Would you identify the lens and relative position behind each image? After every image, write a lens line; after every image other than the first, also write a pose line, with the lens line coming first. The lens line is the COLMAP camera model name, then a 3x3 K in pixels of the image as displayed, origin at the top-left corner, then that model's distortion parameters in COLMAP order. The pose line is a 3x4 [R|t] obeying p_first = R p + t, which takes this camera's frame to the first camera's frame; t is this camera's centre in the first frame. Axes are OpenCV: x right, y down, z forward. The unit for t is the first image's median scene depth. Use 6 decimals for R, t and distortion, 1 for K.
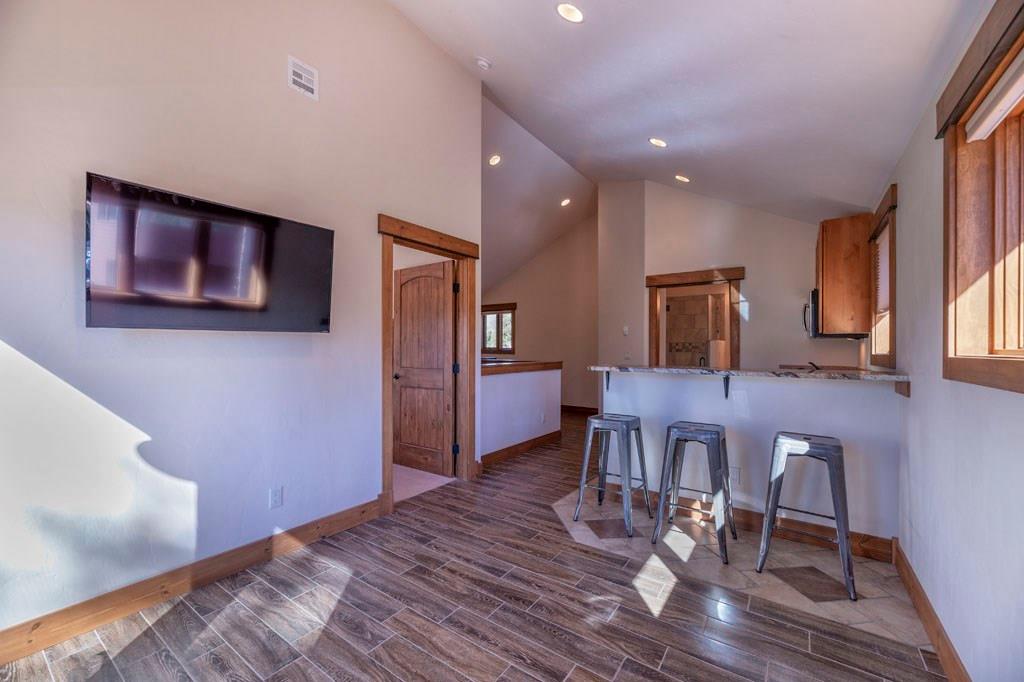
lens RADIAL K [[420.9, 0, 516.1], [0, 420.9, 345.8], [0, 0, 1]] dist [0.015329, -0.002600]
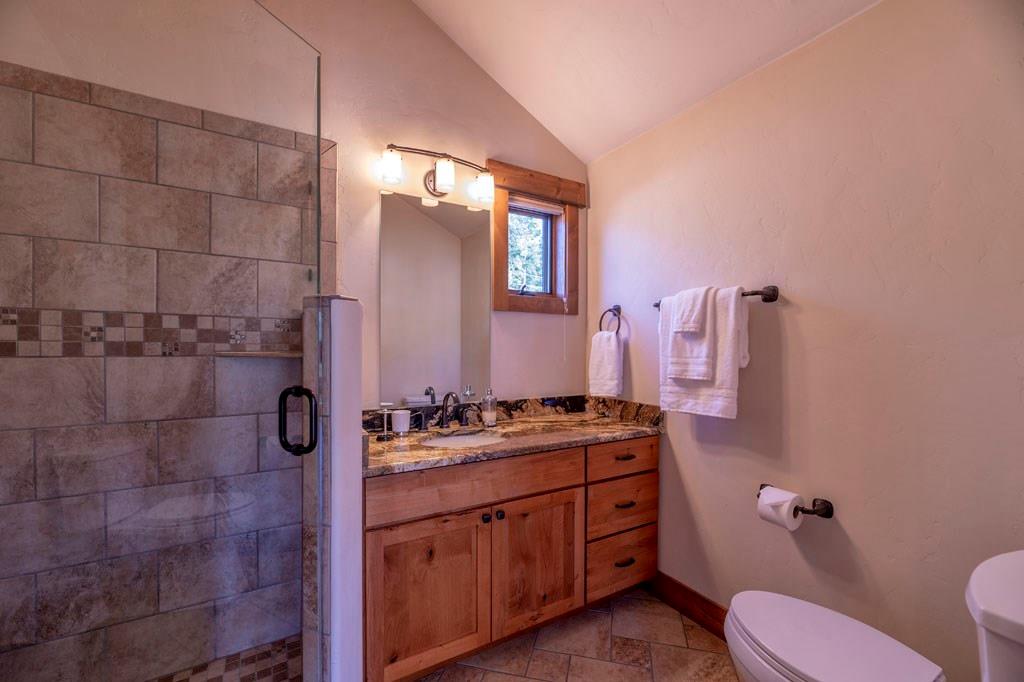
lens RADIAL K [[420.9, 0, 510.6], [0, 420.9, 346.6], [0, 0, 1]] dist [0.015329, -0.002600]
pose [[0.415161, -0.003877, 0.909740, 0.276113], [-0.005020, 0.999966, 0.006552, 0.007799], [-0.909734, -0.007287, 0.415127, 0.746555]]
